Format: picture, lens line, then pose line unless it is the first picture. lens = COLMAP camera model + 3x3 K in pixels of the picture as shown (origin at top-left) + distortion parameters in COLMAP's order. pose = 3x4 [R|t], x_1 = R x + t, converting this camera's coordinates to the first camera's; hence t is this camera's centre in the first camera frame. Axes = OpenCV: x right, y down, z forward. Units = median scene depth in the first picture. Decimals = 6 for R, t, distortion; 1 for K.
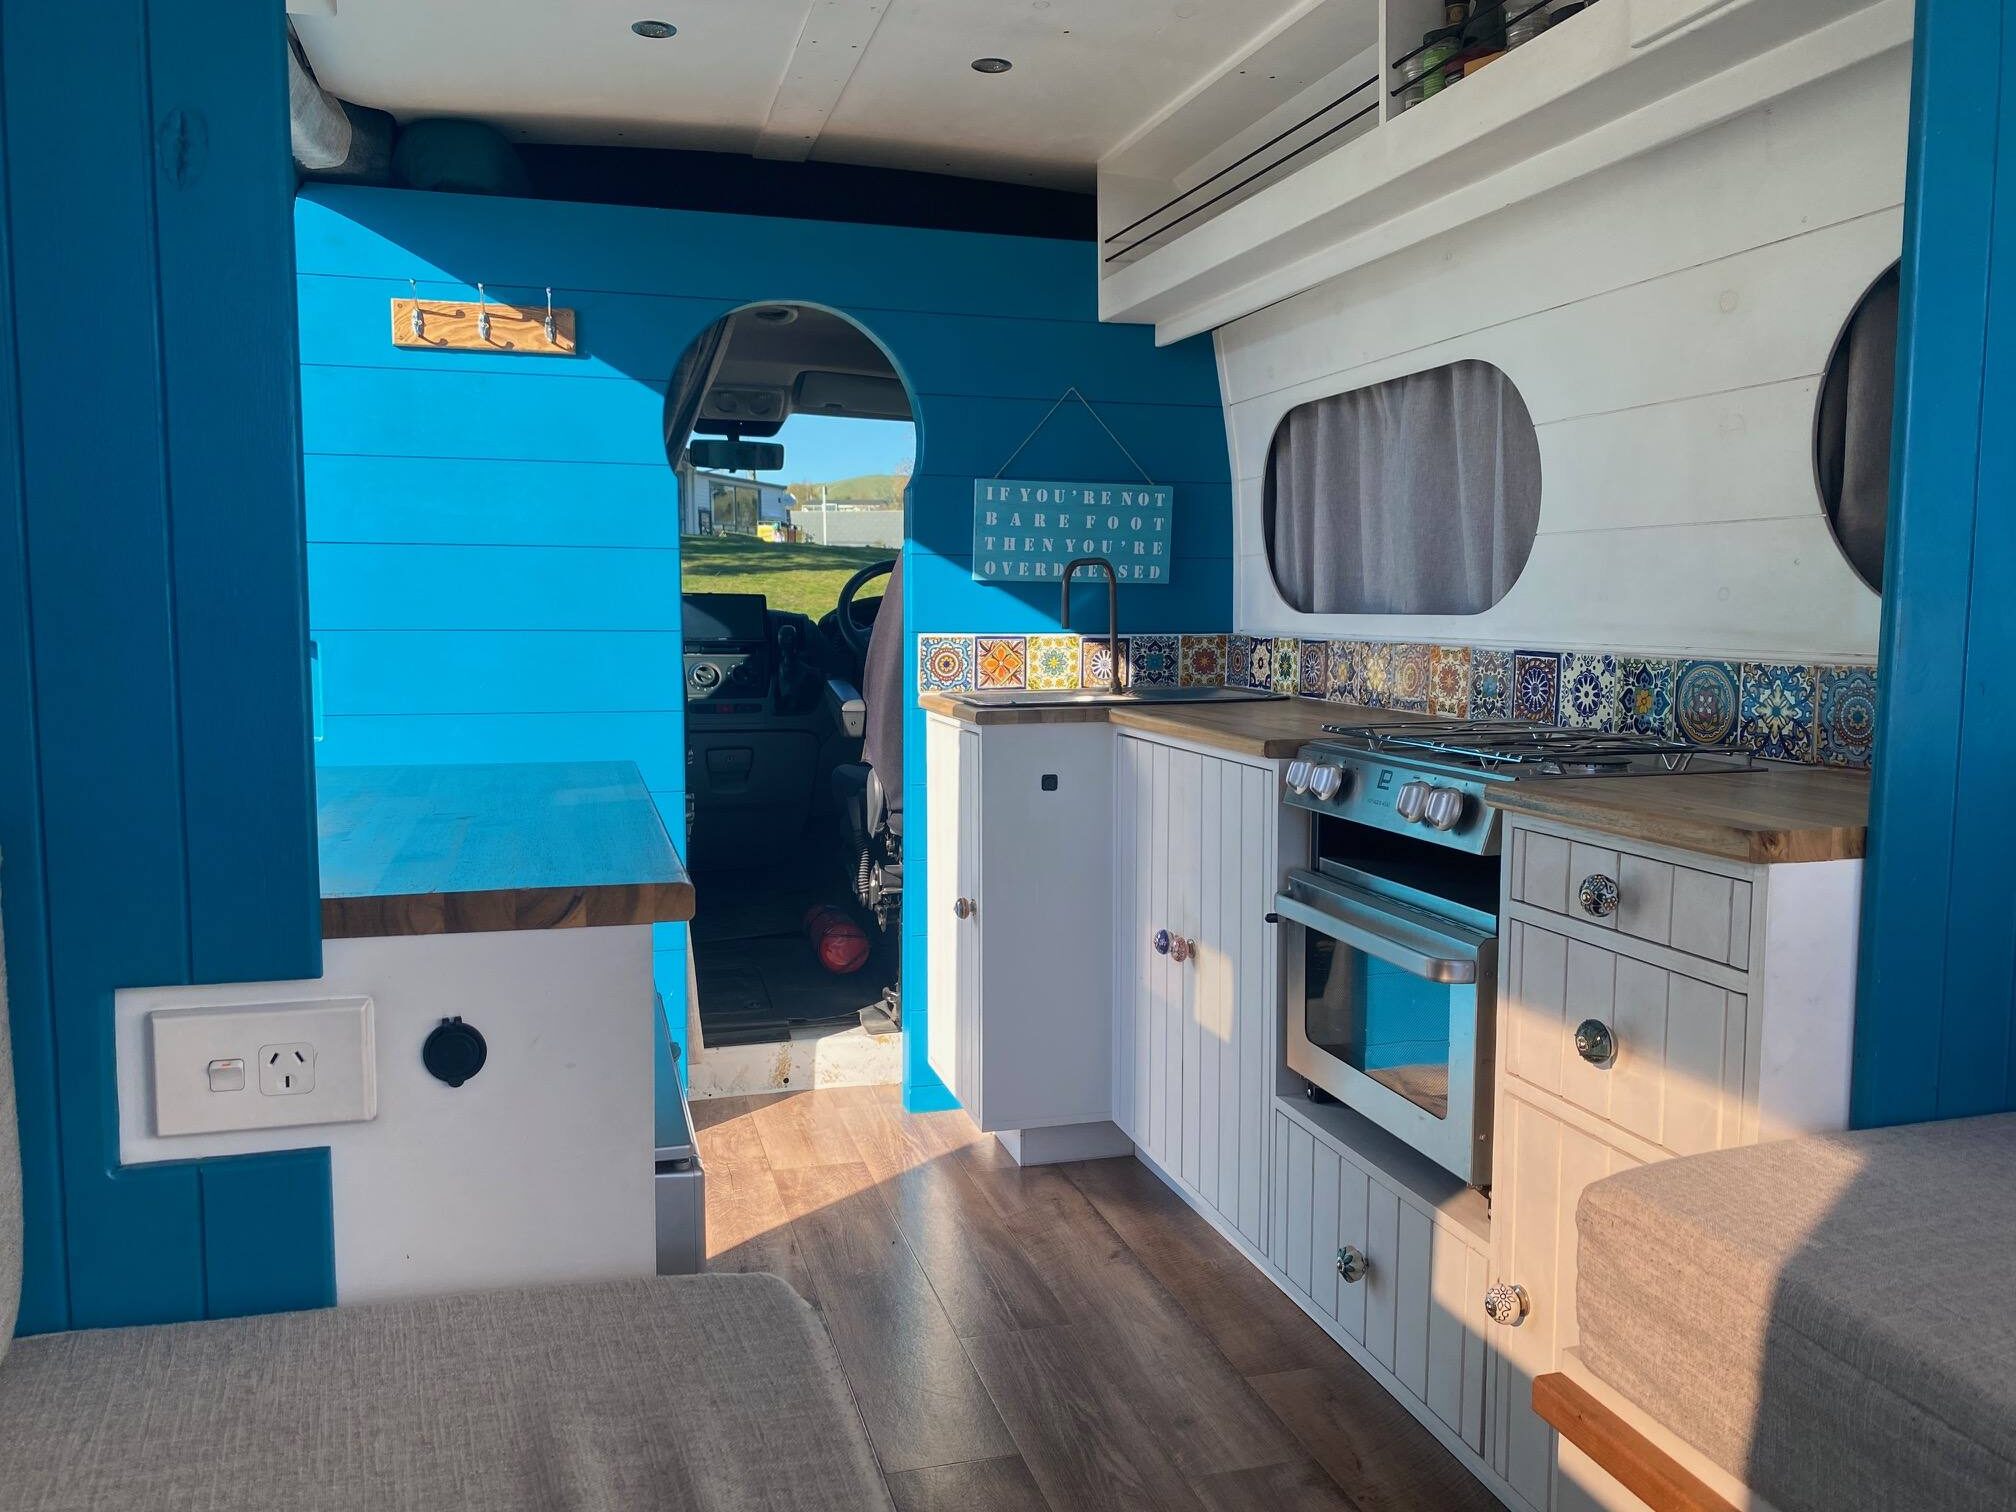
lens RADIAL K [[1529.8, 0, 997.5], [0, 1529.8, 750.0], [0, 0, 1]] dist [0.016738, -0.012609]
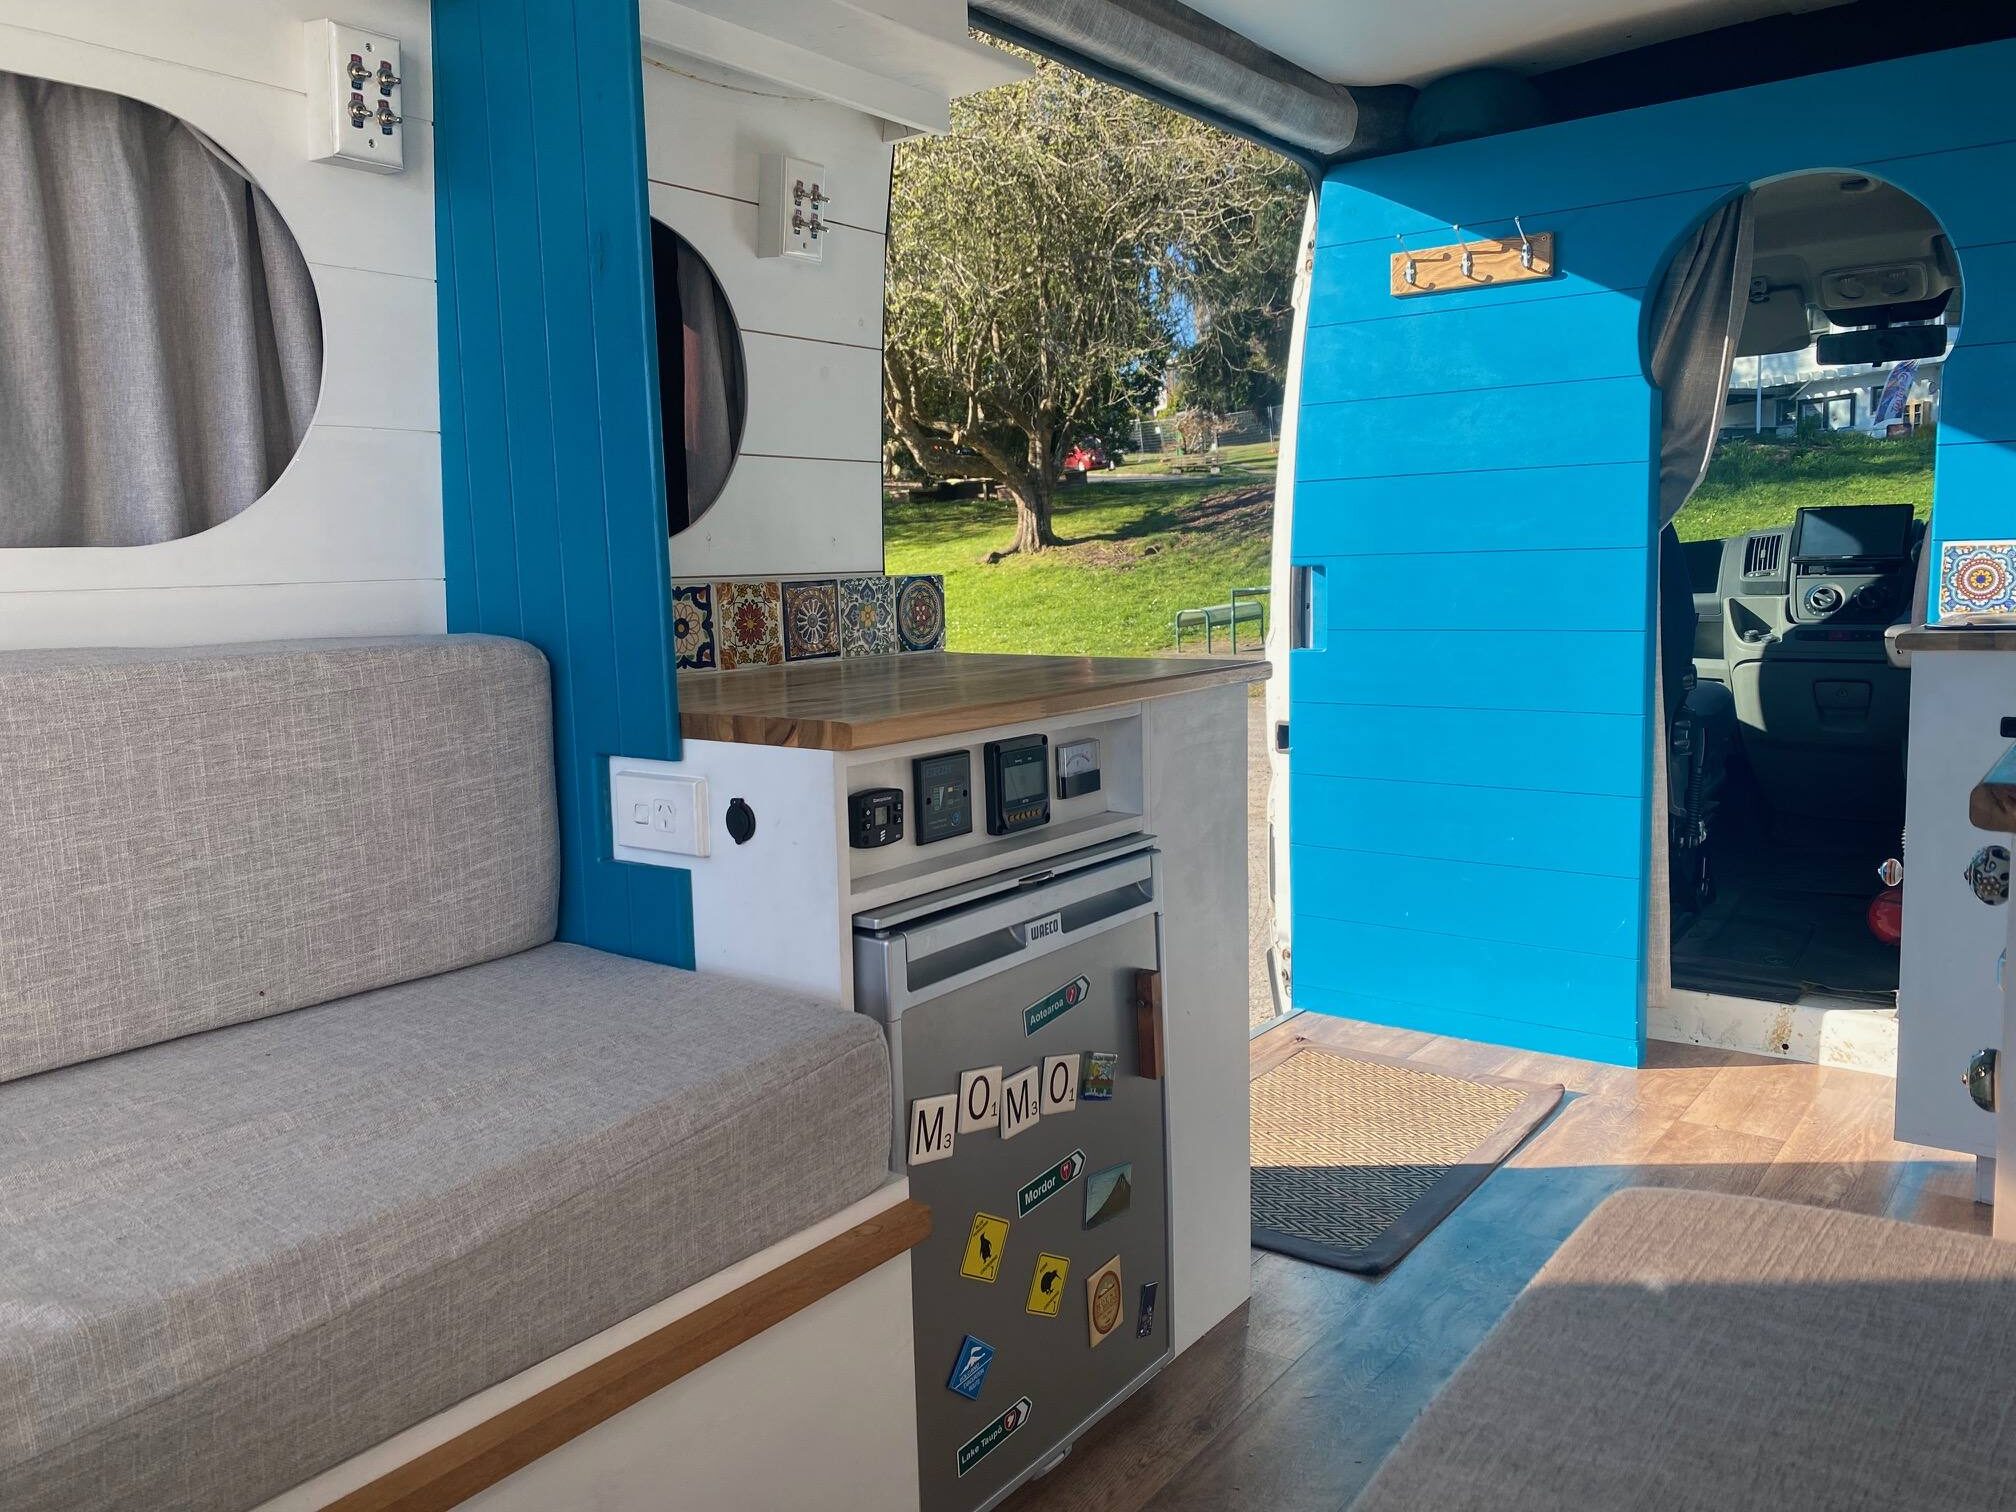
lens RADIAL K [[1529.8, 0, 1000.1], [0, 1529.8, 753.8], [0, 0, 1]] dist [0.016738, -0.012609]
pose [[0.593761, 0.079918, -0.800663, 0.318195], [-0.045480, 0.996798, 0.065768, 0.005932], [0.803355, -0.002636, 0.595494, 0.096029]]
